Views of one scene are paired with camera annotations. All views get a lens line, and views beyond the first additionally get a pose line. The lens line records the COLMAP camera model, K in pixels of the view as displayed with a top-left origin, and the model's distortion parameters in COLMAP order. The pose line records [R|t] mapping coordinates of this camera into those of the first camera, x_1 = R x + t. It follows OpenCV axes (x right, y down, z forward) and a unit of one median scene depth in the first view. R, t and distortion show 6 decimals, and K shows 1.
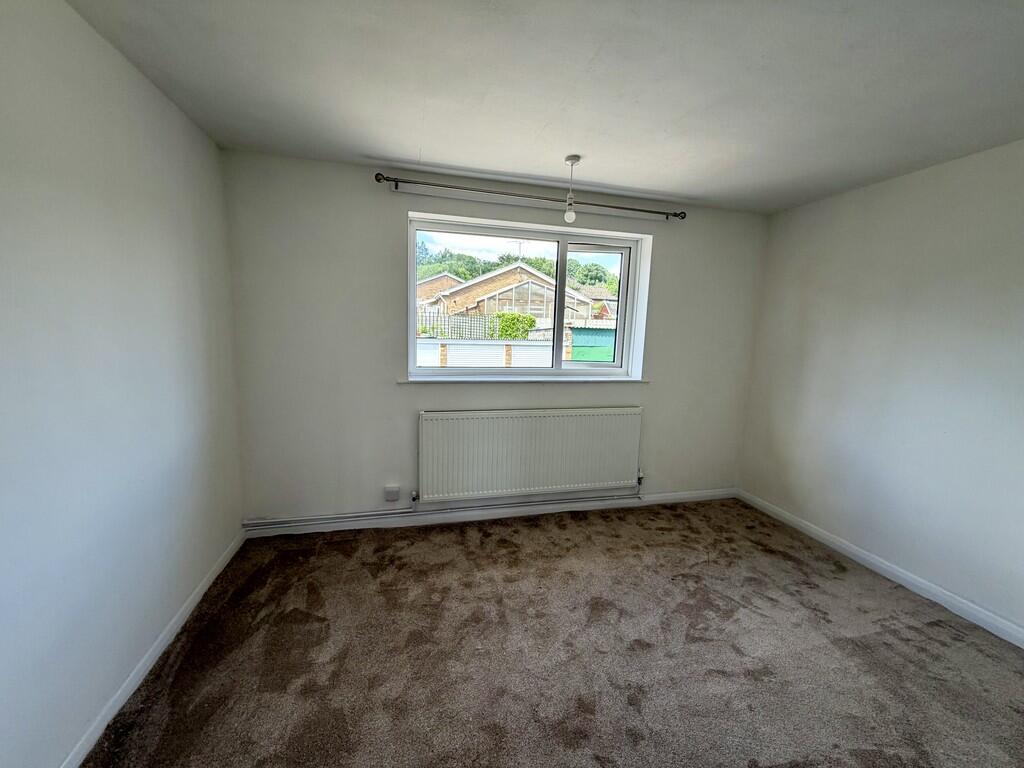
lens RADIAL K [[406.6, 0, 510.1], [0, 406.6, 383.1], [0, 0, 1]] dist [-0.000139, -0.000062]
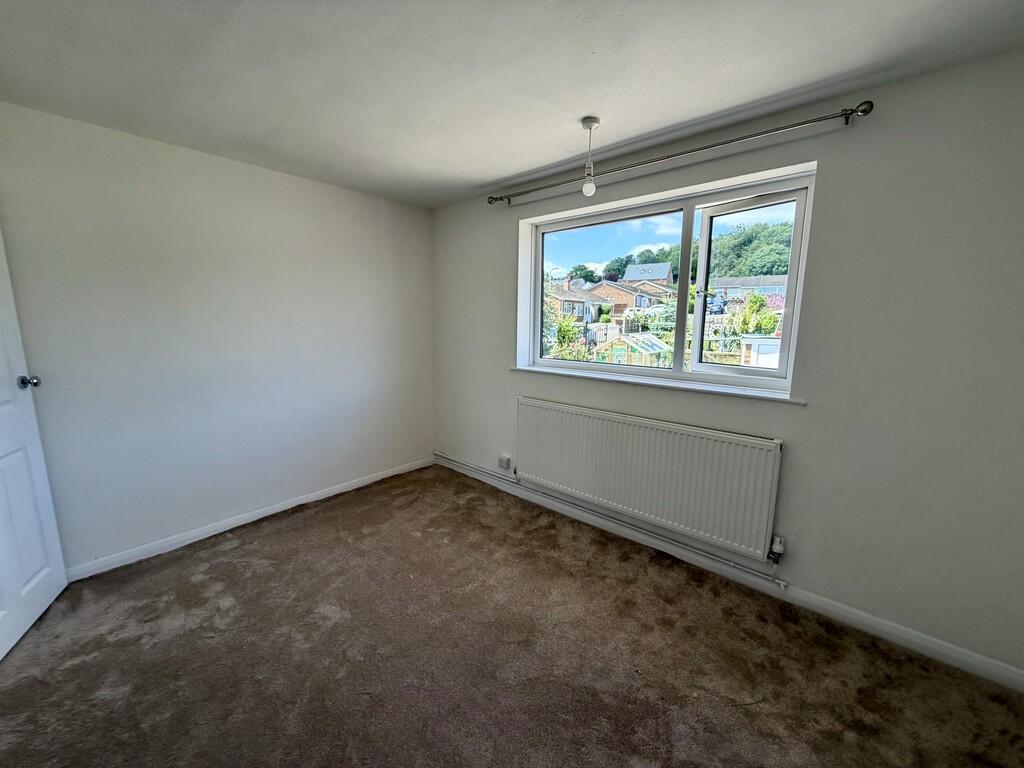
lens RADIAL K [[423.1, 0, 508.4], [0, 423.1, 381.3], [0, 0, 1]] dist [-0.000451, -0.000035]
pose [[0.537831, 0.104453, -0.836557, 0.723613], [-0.090738, 0.993703, 0.065739, -0.045247], [0.838155, 0.040551, 0.543922, 0.326125]]
